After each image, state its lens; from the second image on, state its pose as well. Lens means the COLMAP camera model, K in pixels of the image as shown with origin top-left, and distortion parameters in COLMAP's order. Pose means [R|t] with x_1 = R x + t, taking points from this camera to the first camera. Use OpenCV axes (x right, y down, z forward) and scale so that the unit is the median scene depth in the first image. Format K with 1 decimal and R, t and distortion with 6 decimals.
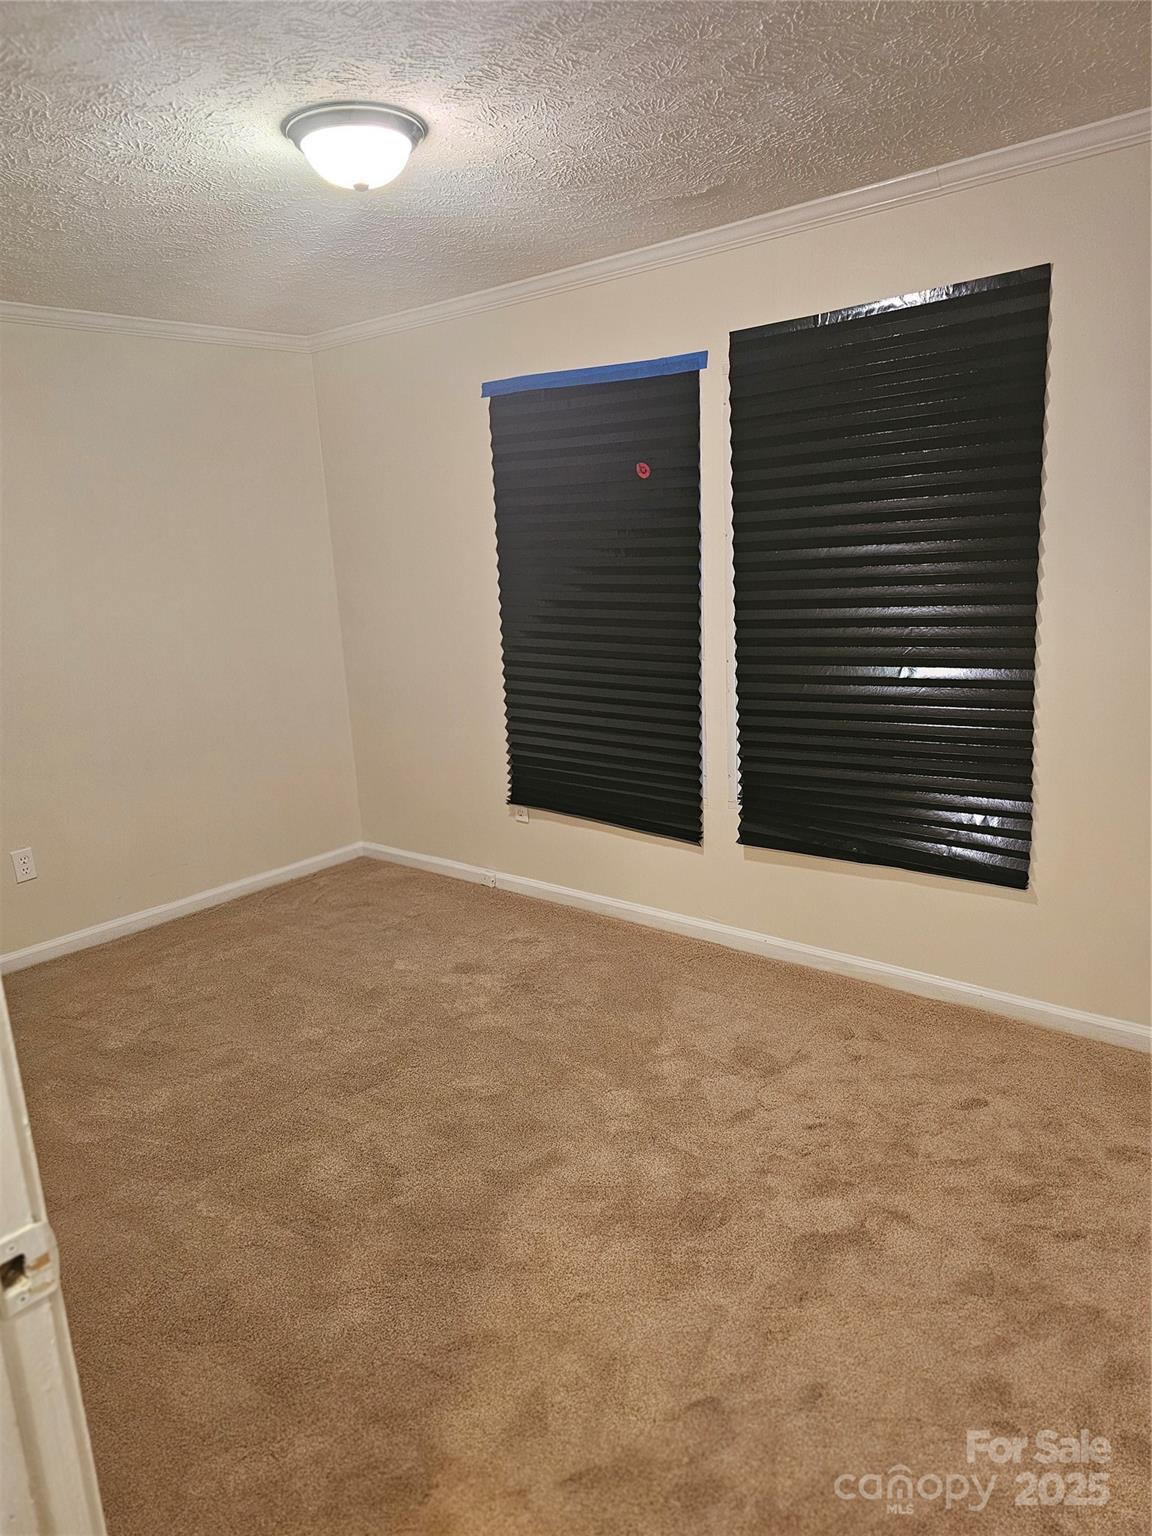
lens RADIAL K [[1021.7, 0, 582.8], [0, 1021.7, 753.7], [0, 0, 1]] dist [0.065086, -0.048682]
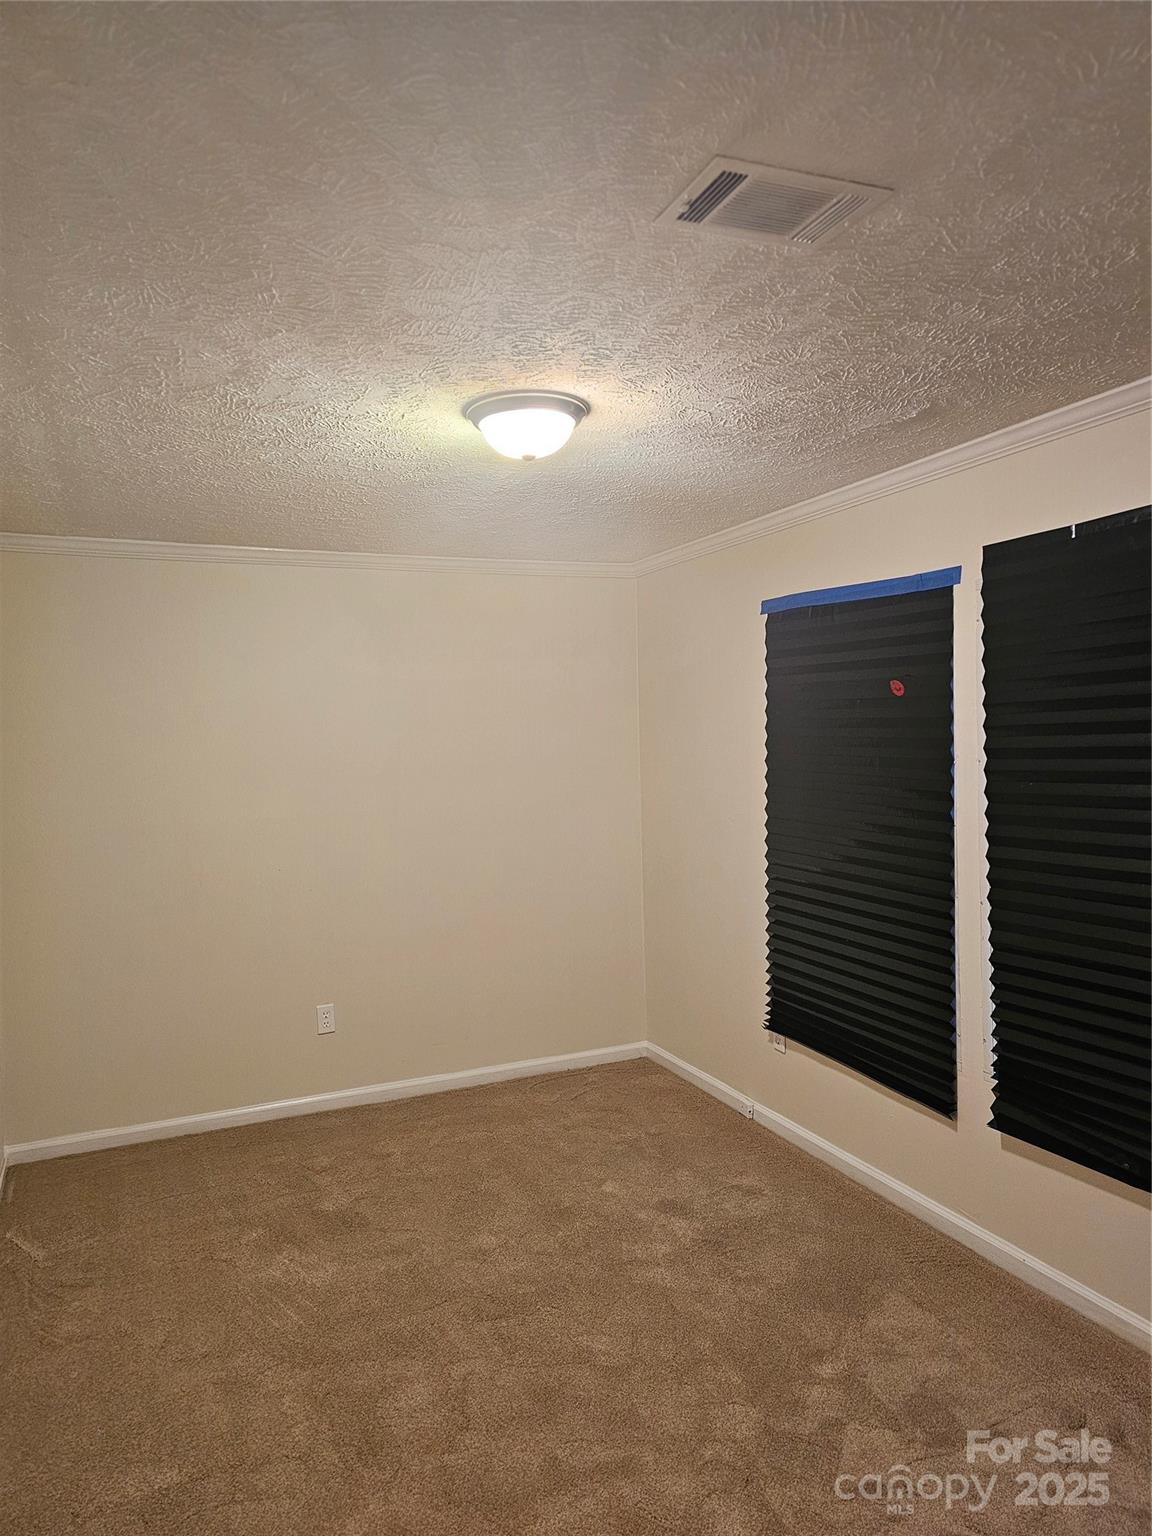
lens RADIAL K [[1021.7, 0, 582.8], [0, 1021.7, 753.7], [0, 0, 1]] dist [0.065086, -0.048682]
pose [[0.897633, 0.038071, -0.439097, 0.219183], [-0.114051, 0.982393, -0.147975, -0.048108], [0.425732, 0.182907, 0.886170, 0.065676]]
